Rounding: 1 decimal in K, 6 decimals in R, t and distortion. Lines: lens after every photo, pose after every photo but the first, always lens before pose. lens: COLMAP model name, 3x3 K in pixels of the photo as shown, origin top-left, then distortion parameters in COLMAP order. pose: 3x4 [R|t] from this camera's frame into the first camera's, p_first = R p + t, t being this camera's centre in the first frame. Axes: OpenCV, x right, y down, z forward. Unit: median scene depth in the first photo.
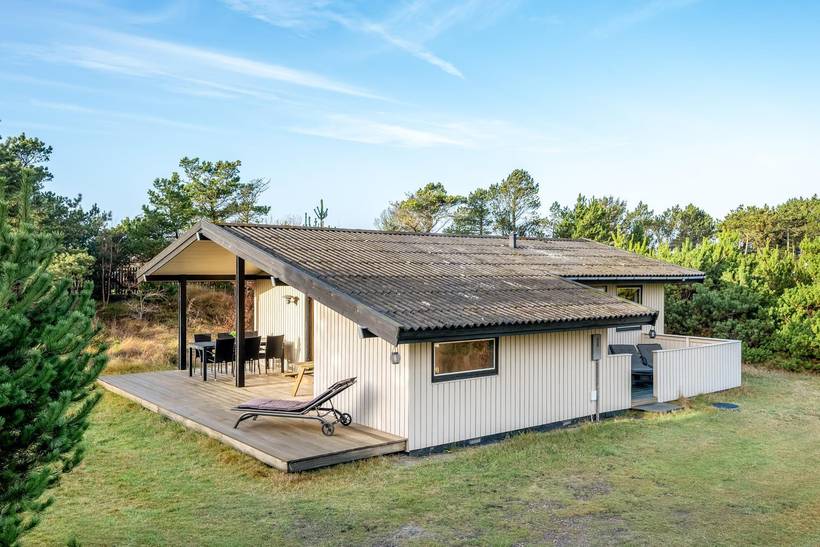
lens RADIAL K [[717.1, 0, 410.3], [0, 717.1, 271.4], [0, 0, 1]] dist [0.039984, 0.002887]
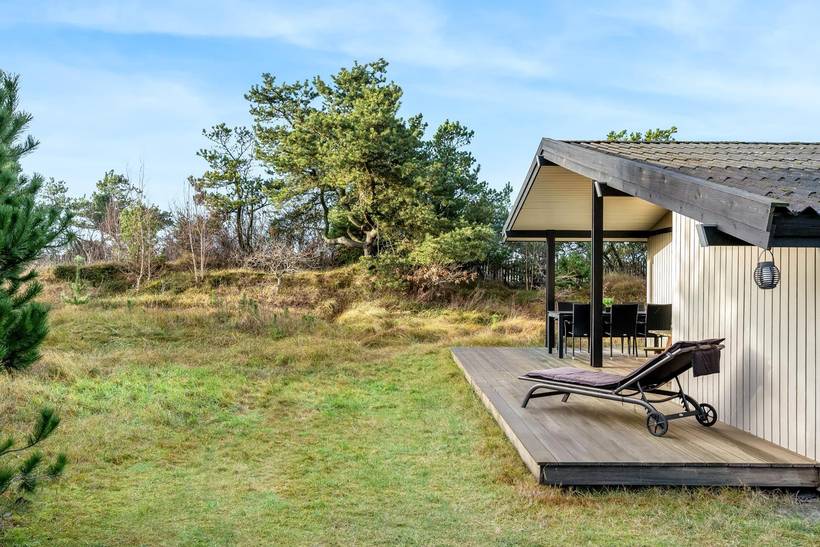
lens RADIAL K [[717.1, 0, 408.2], [0, 717.1, 275.1], [0, 0, 1]] dist [0.039984, 0.002887]
pose [[0.803529, -0.000306, -0.595266, 0.060780], [-0.008159, 0.999900, -0.011527, 0.110050], [0.595210, 0.014119, 0.803446, 0.426609]]
